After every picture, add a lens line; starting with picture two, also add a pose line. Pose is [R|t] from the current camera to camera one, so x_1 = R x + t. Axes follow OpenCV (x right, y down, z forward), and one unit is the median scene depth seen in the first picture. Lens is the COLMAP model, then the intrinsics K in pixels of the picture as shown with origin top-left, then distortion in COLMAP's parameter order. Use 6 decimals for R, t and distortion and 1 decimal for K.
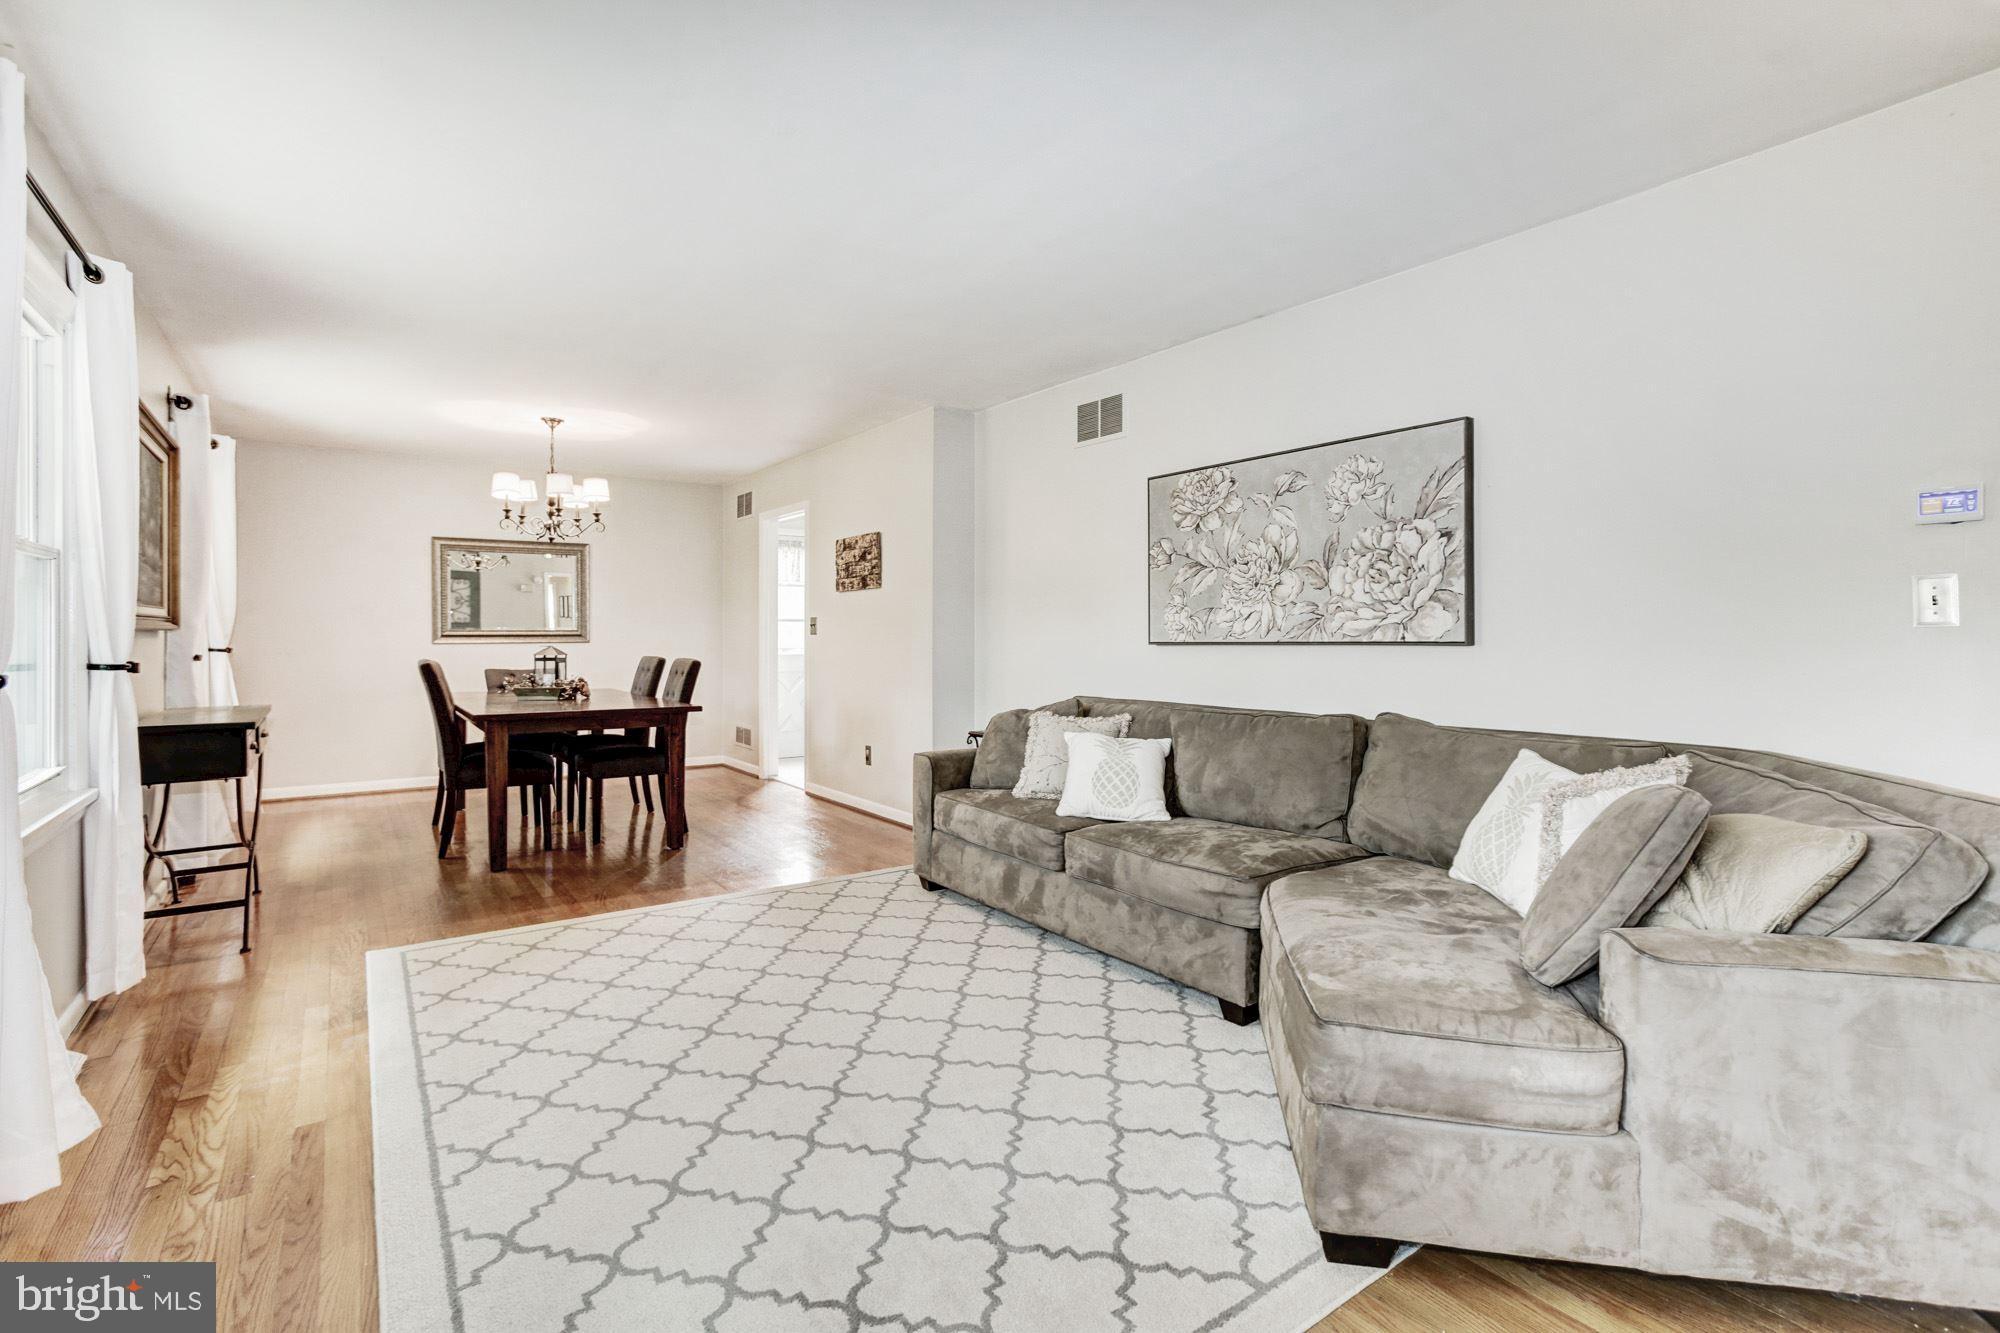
lens RADIAL K [[931.0, 0, 1020.4], [0, 931.0, 641.4], [0, 0, 1]] dist [-0.000085, 0.000492]
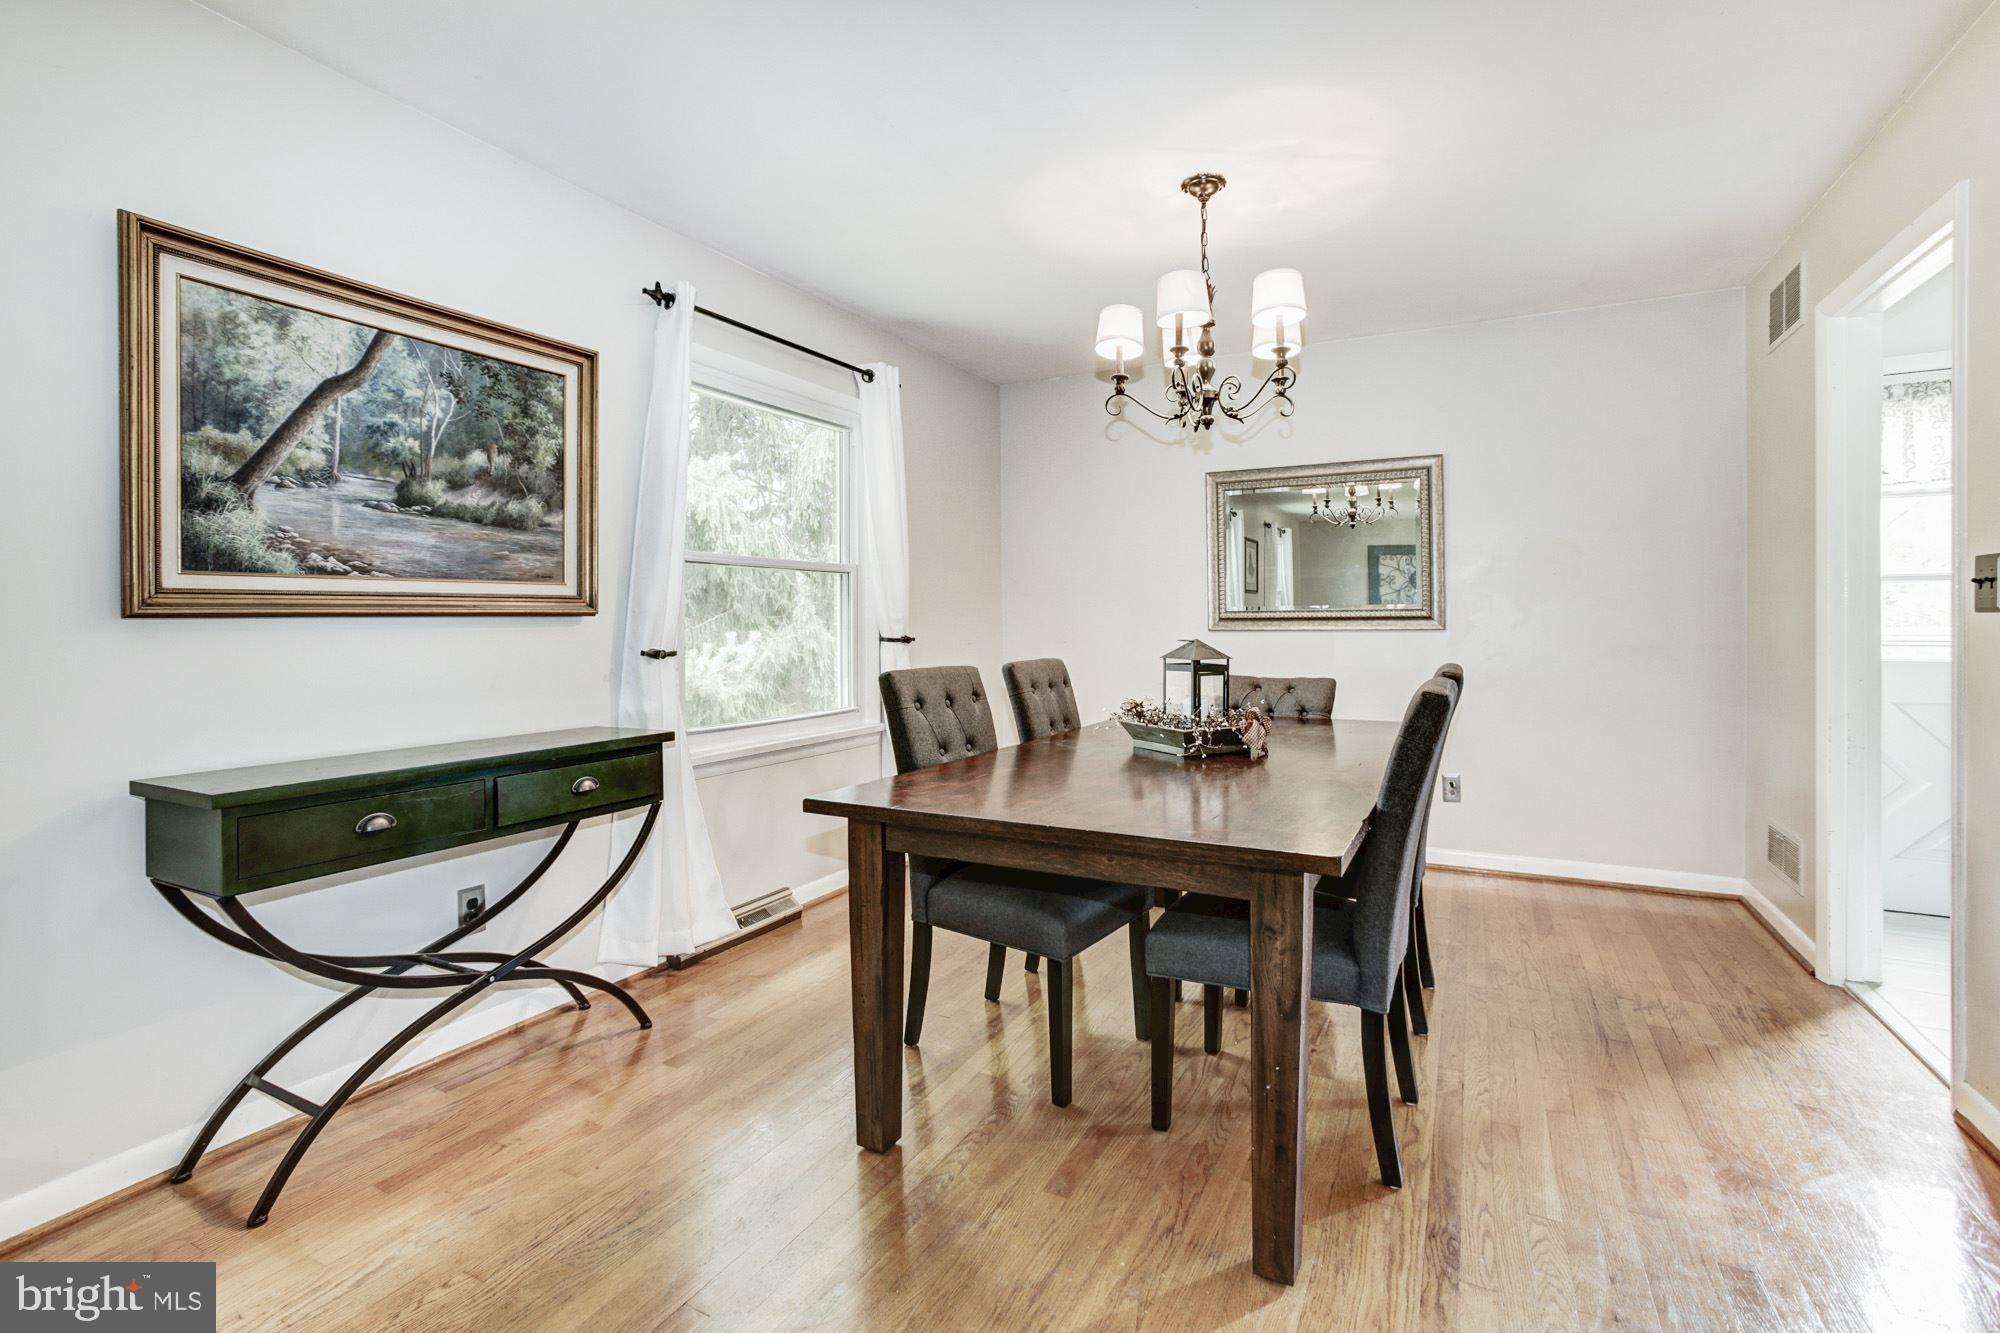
lens RADIAL K [[932.7, 0, 998.9], [0, 932.7, 623.5], [0, 0, 1]] dist [-0.001977, -0.000248]
pose [[0.442726, -0.002175, -0.896654, -0.083230], [0.001902, 0.999997, -0.001487, -0.002239], [0.896655, -0.001047, 0.442729, 0.553183]]
